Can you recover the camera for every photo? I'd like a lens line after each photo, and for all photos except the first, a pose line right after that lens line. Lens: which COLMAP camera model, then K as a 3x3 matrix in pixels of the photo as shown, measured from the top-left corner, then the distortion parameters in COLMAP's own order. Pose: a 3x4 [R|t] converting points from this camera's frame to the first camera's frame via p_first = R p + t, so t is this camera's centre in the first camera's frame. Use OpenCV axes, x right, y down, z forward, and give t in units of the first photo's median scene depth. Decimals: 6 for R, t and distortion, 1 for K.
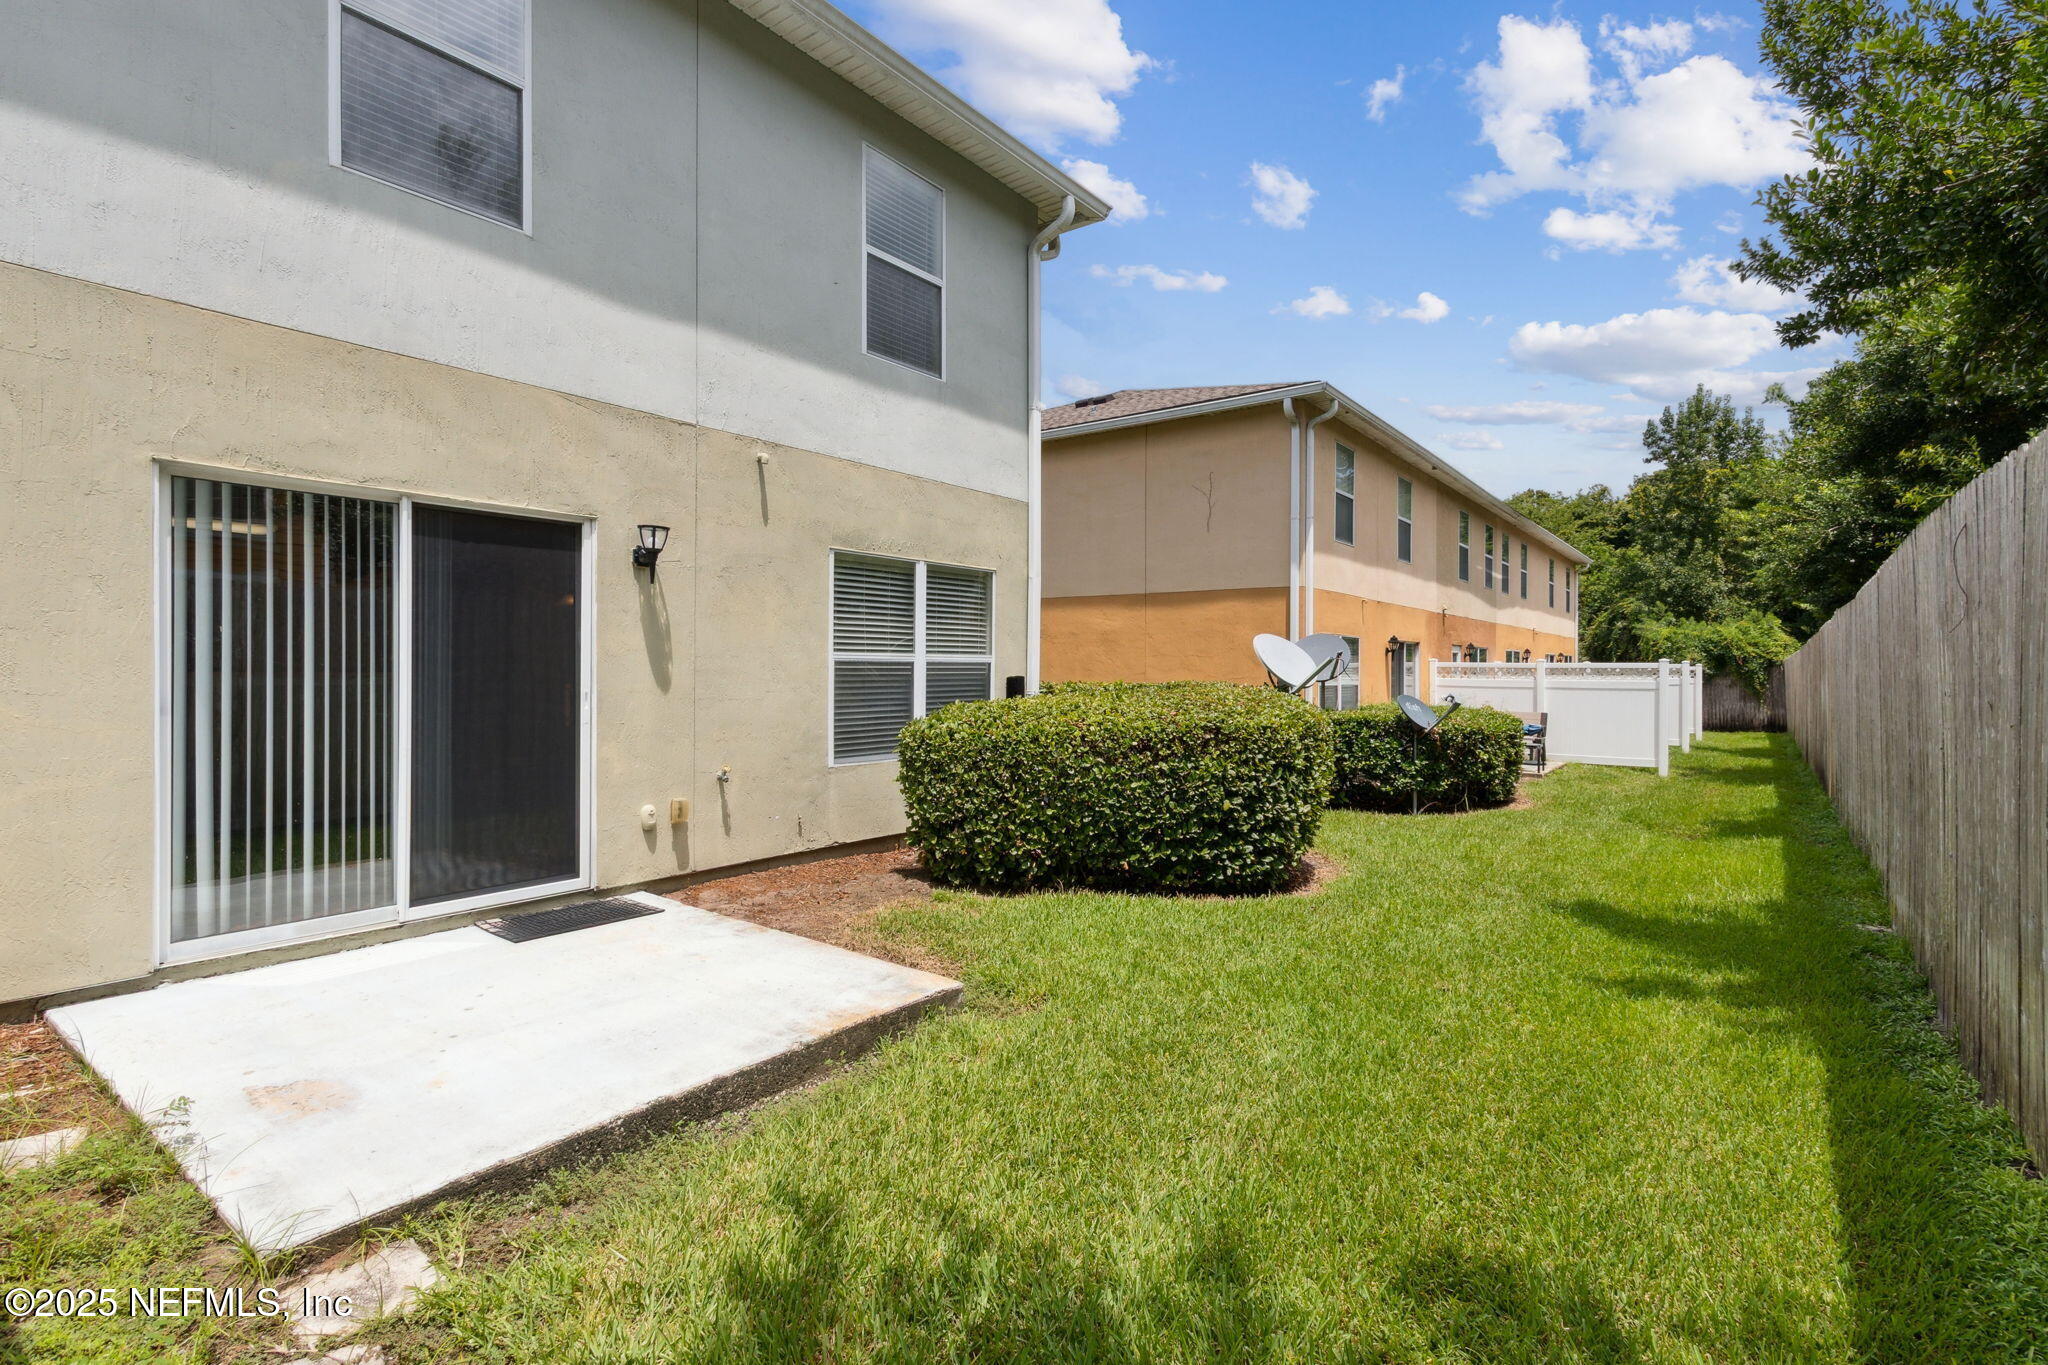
lens RADIAL K [[991.1, 0, 1013.5], [0, 991.1, 675.5], [0, 0, 1]] dist [0.005201, -0.000147]
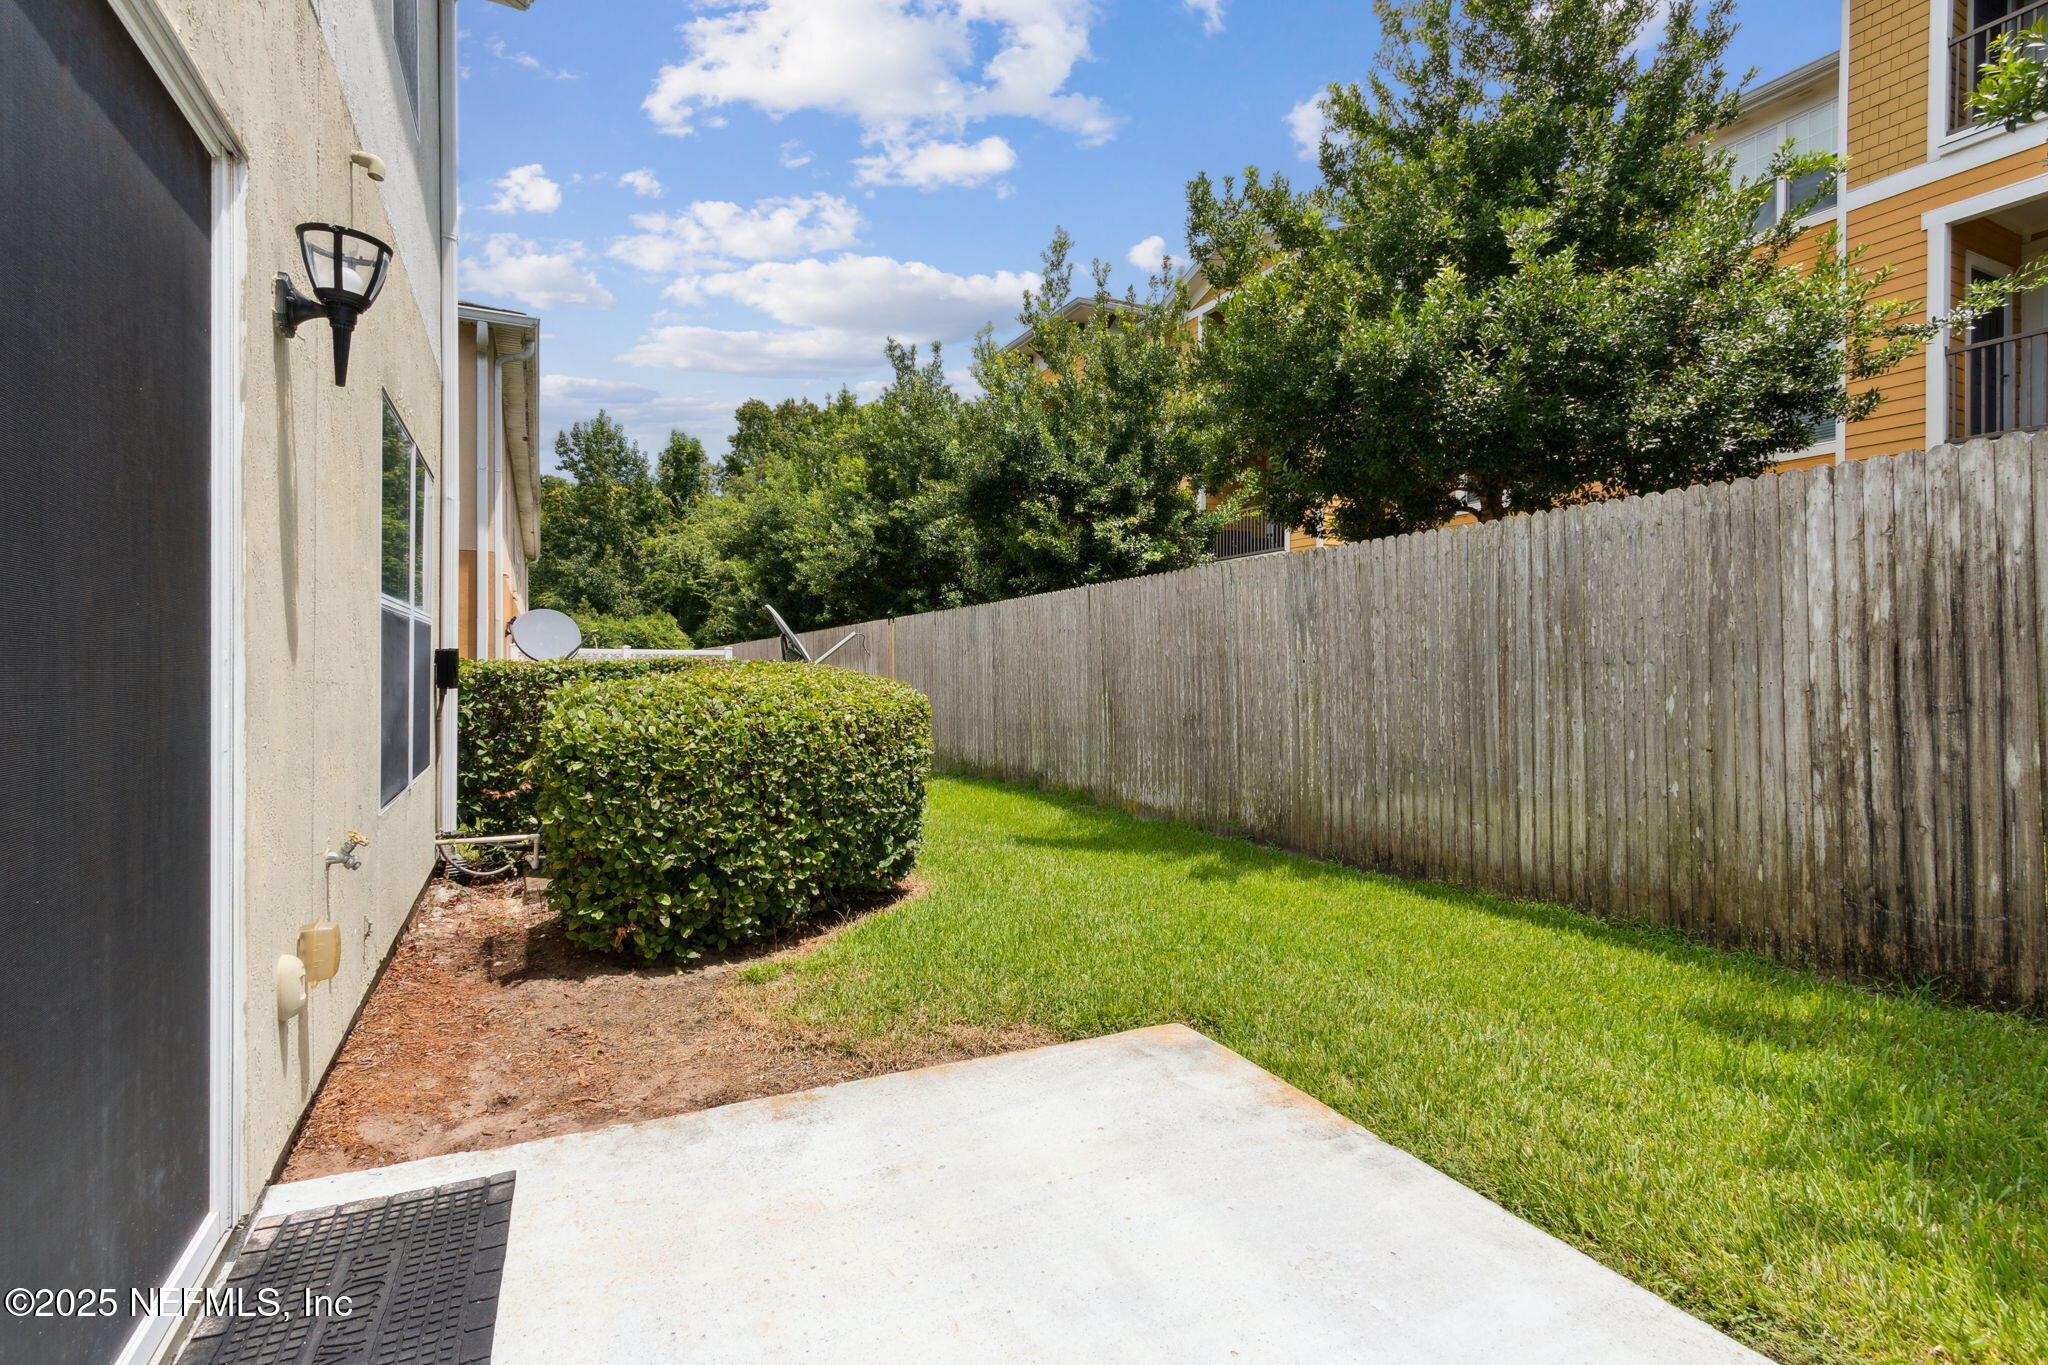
lens RADIAL K [[949.9, 0, 1023.9], [0, 949.9, 668.0], [0, 0, 1]] dist [0.008229, -0.003197]
pose [[0.417439, -0.001177, 0.908704, -0.117343], [0.001089, 0.999999, 0.000795, 0.004002], [-0.908704, 0.000658, 0.417440, 0.118147]]
